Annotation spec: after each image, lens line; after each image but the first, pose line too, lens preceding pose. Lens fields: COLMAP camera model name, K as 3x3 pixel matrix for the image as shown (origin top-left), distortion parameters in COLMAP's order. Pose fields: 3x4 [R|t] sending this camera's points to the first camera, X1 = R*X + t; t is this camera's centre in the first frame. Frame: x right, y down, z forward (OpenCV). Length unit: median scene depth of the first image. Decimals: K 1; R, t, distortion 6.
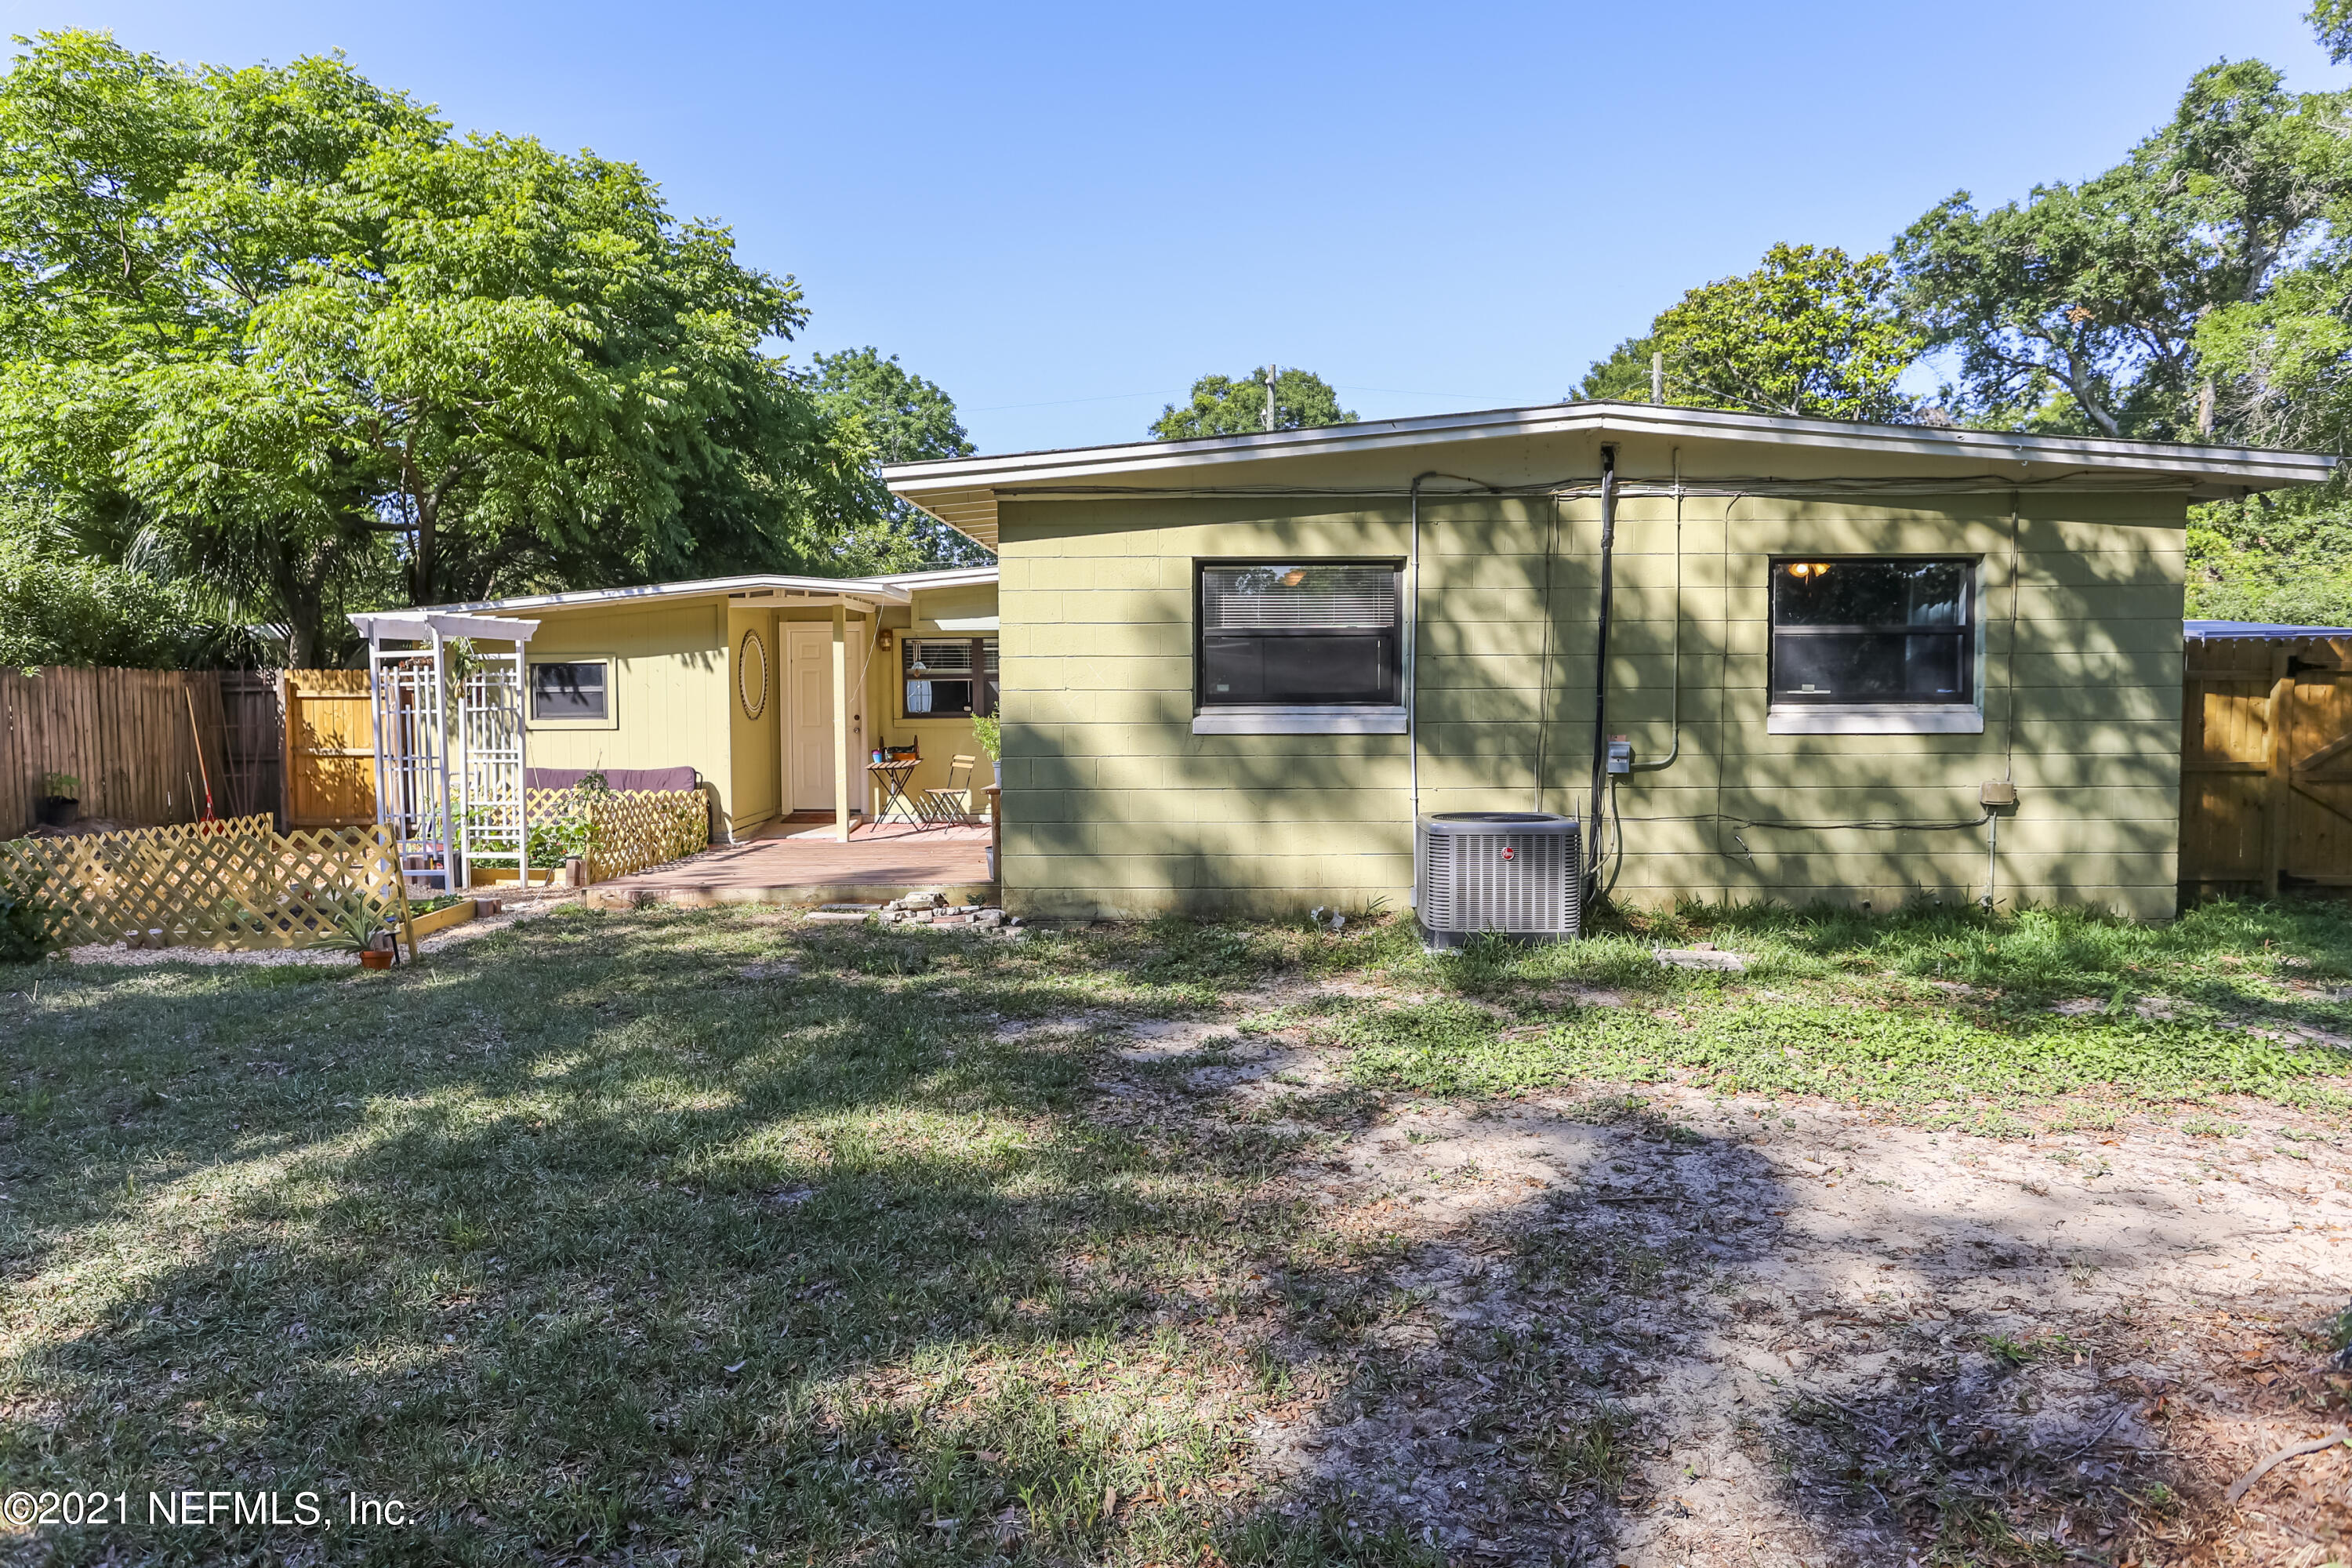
lens RADIAL K [[1548.3, 0, 1176.0], [0, 1548.3, 784.0], [0, 0, 1]] dist [0.002377, 0.001354]
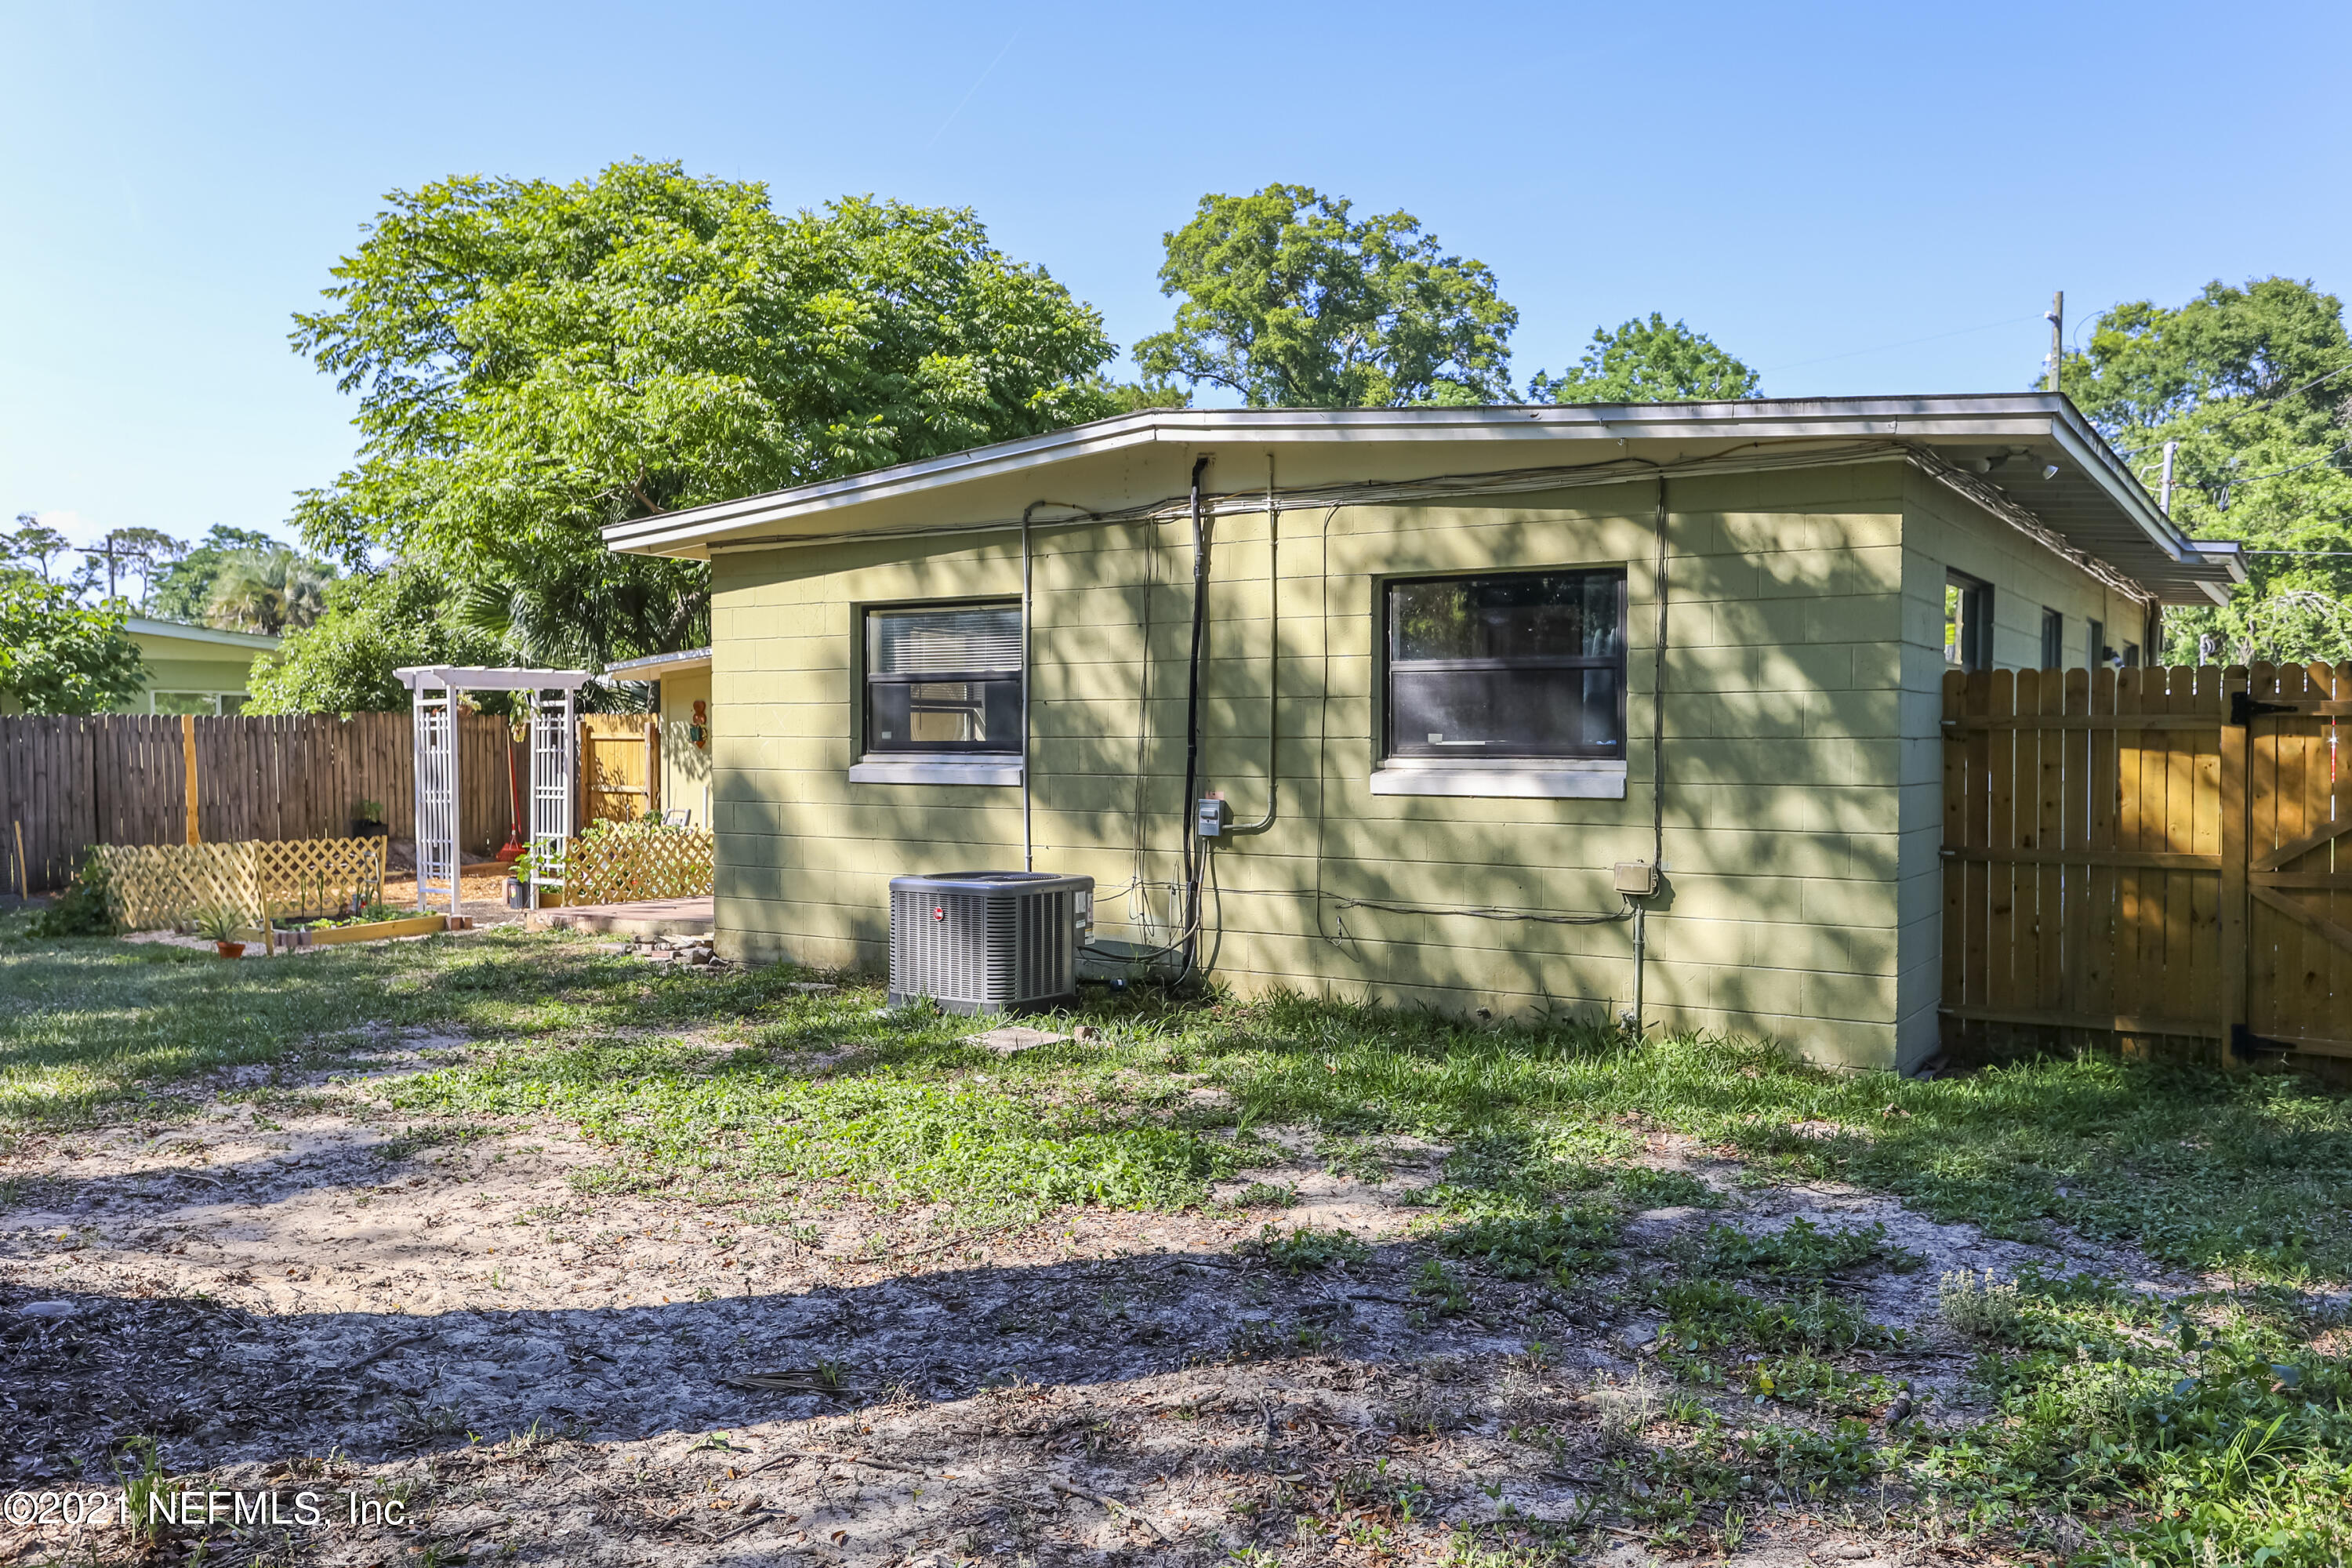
lens RADIAL K [[1903.2, 0, 1176.0], [0, 1903.2, 784.0], [0, 0, 1]] dist [0.056340, 0.001787]
pose [[0.839128, 0.017585, -0.543650, 0.846317], [-0.037695, 0.998954, -0.025870, -0.005840], [0.542627, 0.042201, 0.838913, 0.094845]]
